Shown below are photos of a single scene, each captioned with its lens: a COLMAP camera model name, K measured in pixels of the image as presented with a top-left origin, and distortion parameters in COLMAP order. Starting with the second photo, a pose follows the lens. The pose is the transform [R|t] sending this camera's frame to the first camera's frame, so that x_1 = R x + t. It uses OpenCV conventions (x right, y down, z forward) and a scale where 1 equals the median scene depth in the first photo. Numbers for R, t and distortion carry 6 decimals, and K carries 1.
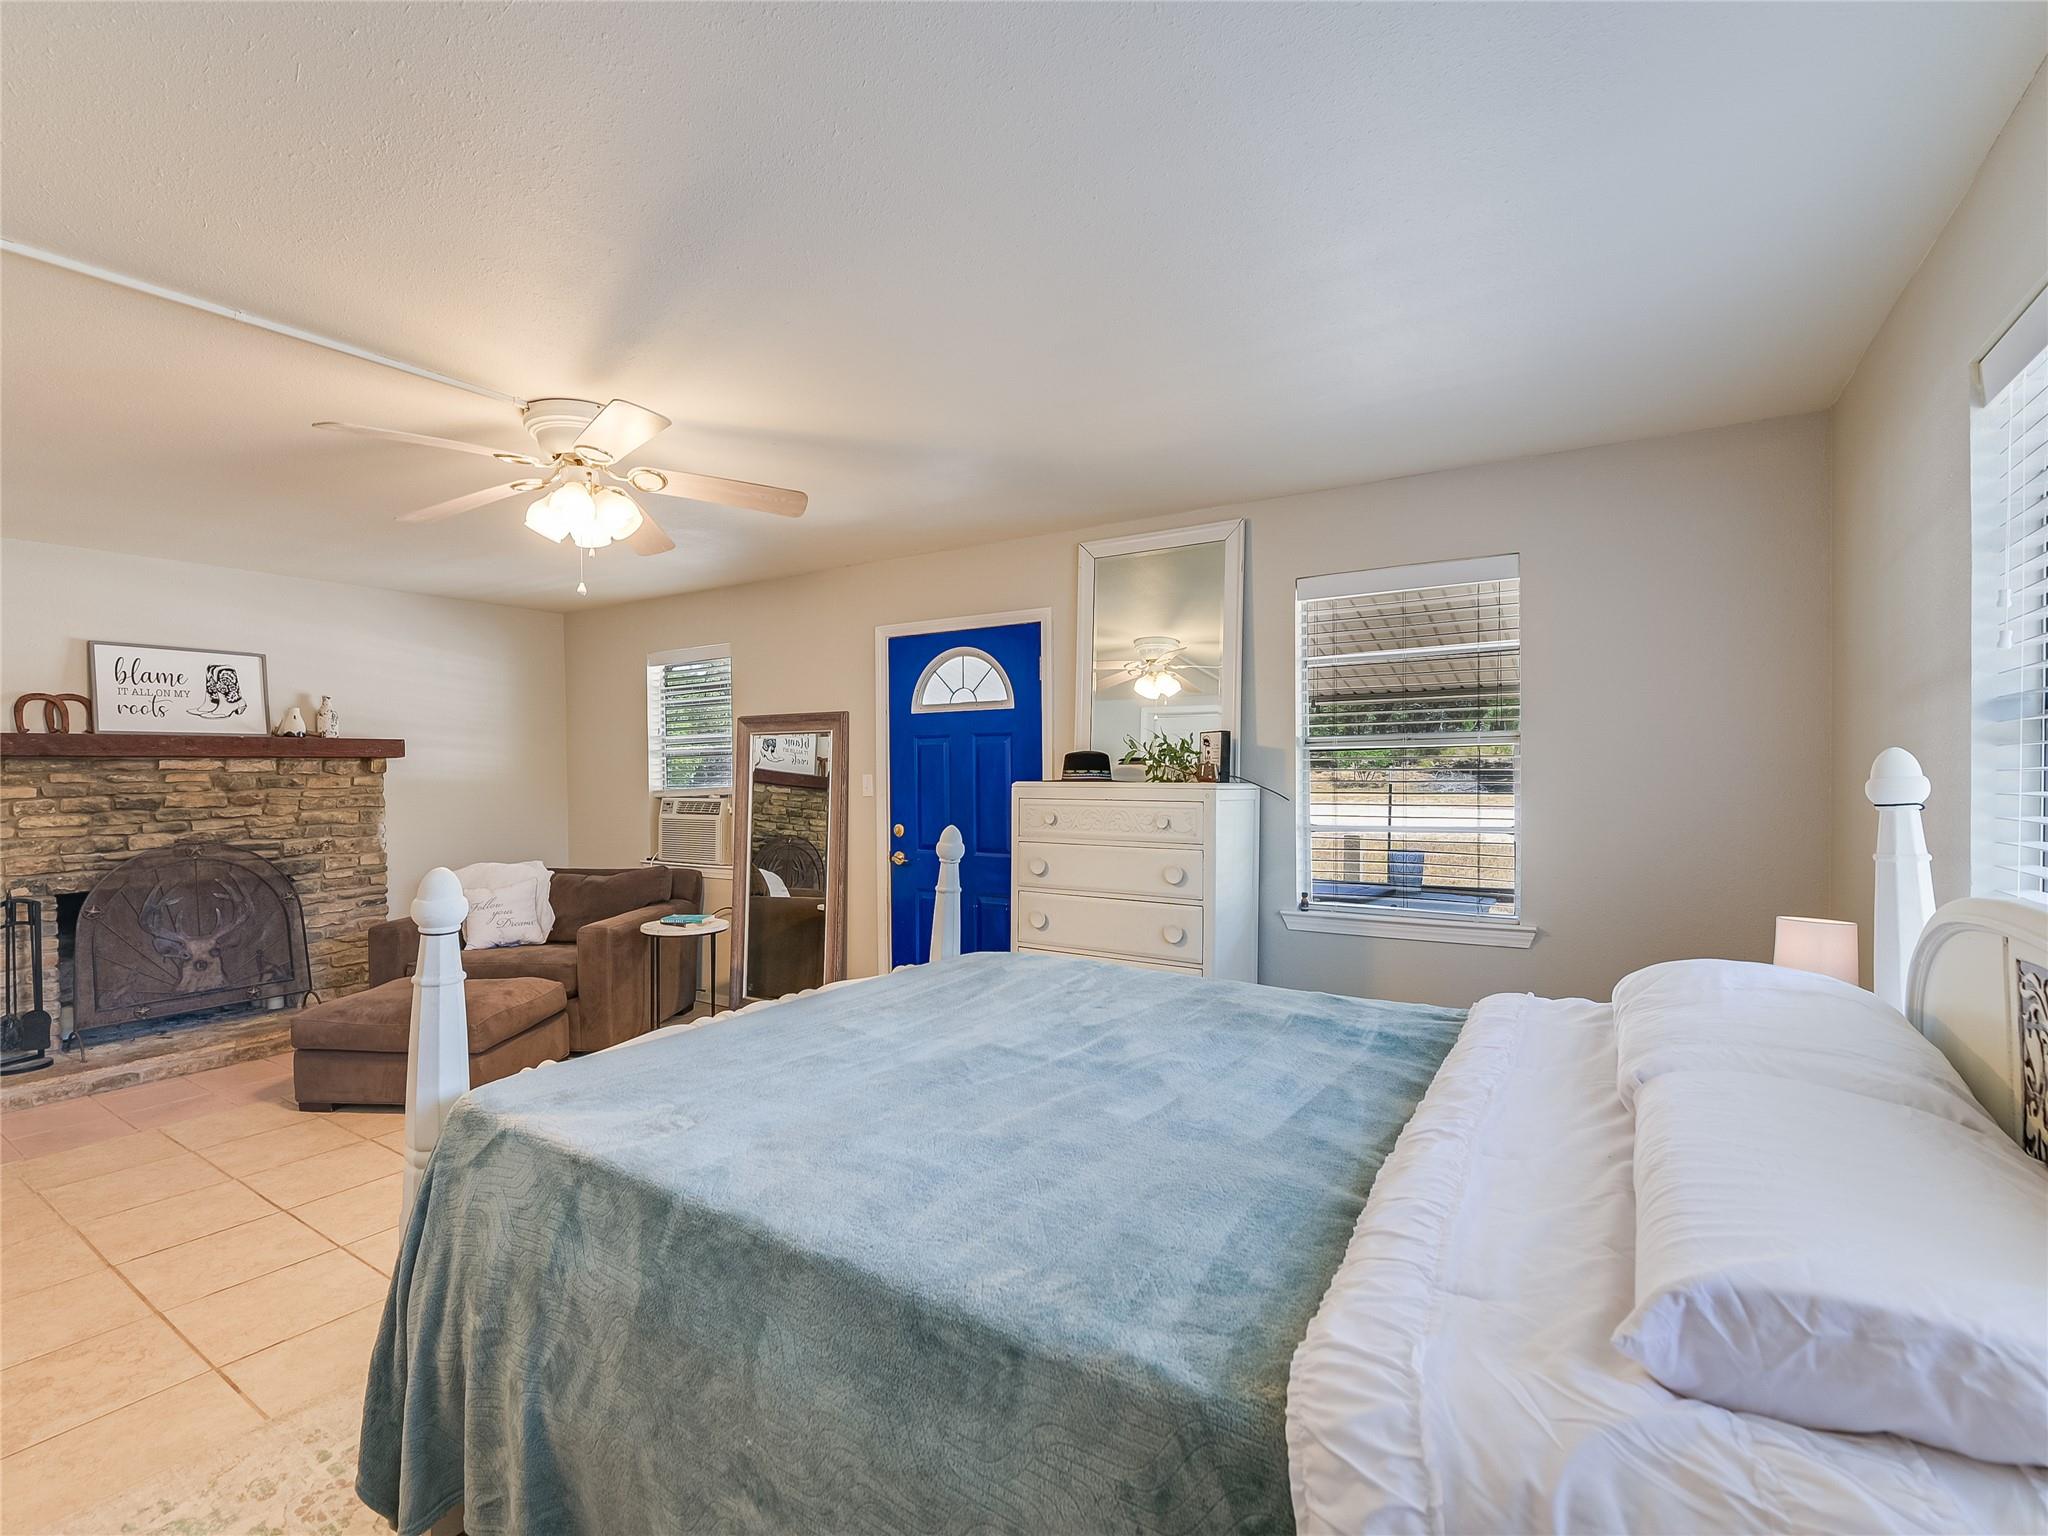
lens RADIAL K [[936.9, 0, 1051.4], [0, 936.9, 788.8], [0, 0, 1]] dist [-0.003497, -0.004573]
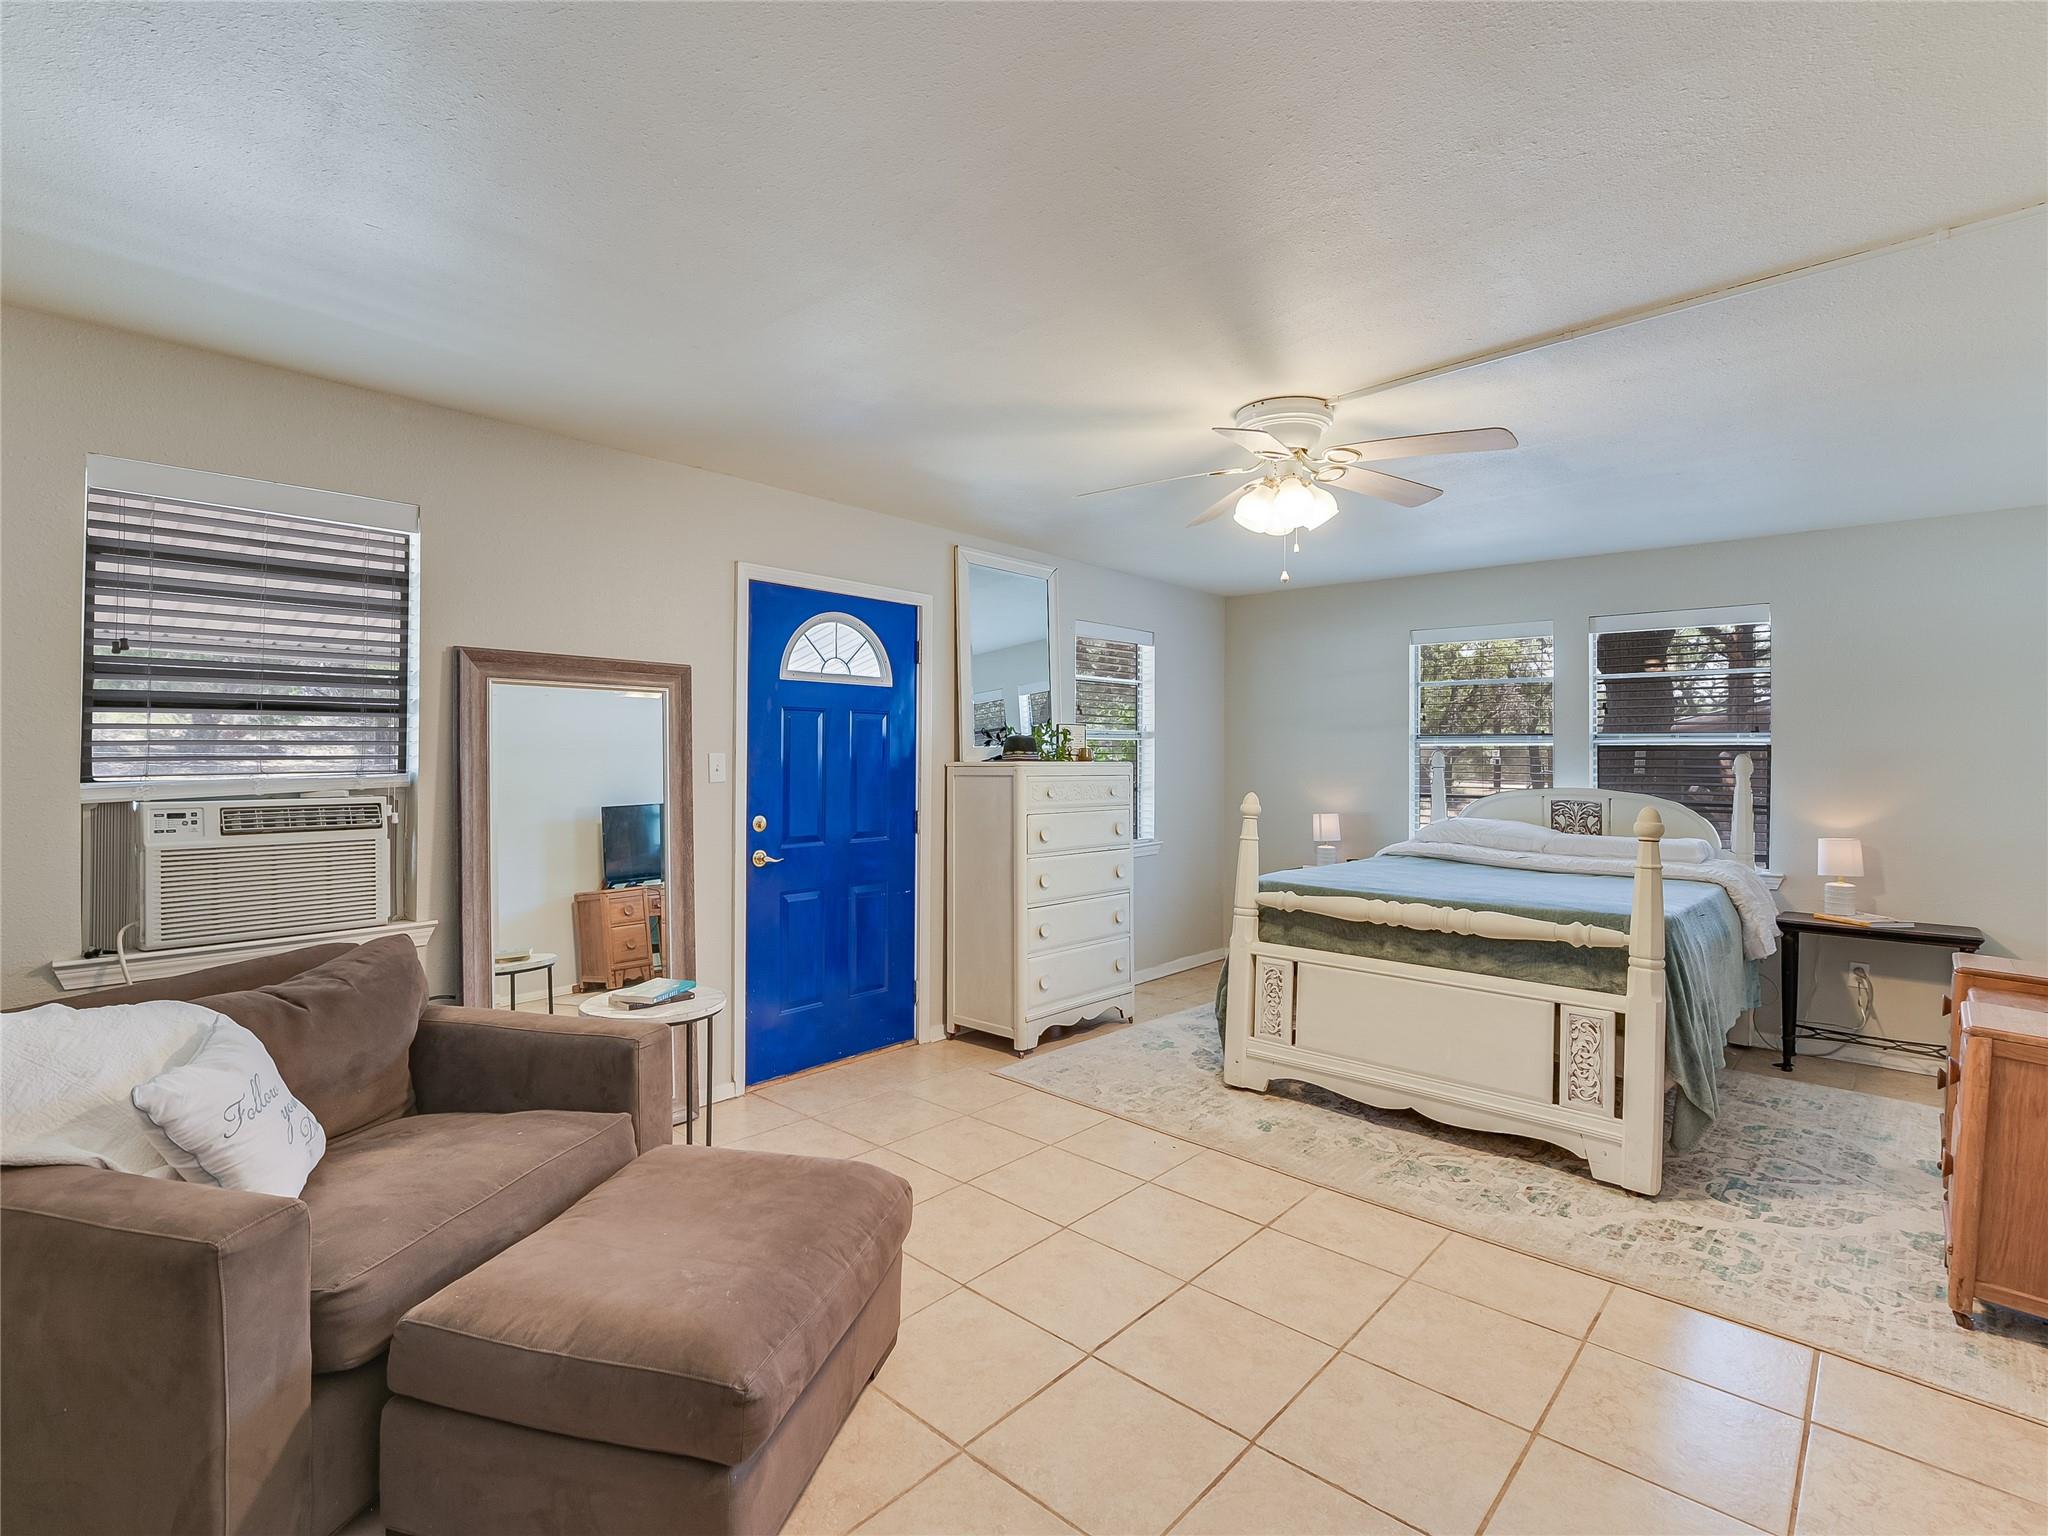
lens RADIAL K [[936.9, 0, 1026.4], [0, 936.9, 750.1], [0, 0, 1]] dist [-0.003497, -0.004573]
pose [[0.180409, 0.011708, 0.983522, -0.925269], [0.013775, 0.999801, -0.014428, -0.003240], [-0.983495, 0.016151, 0.180212, 0.645357]]
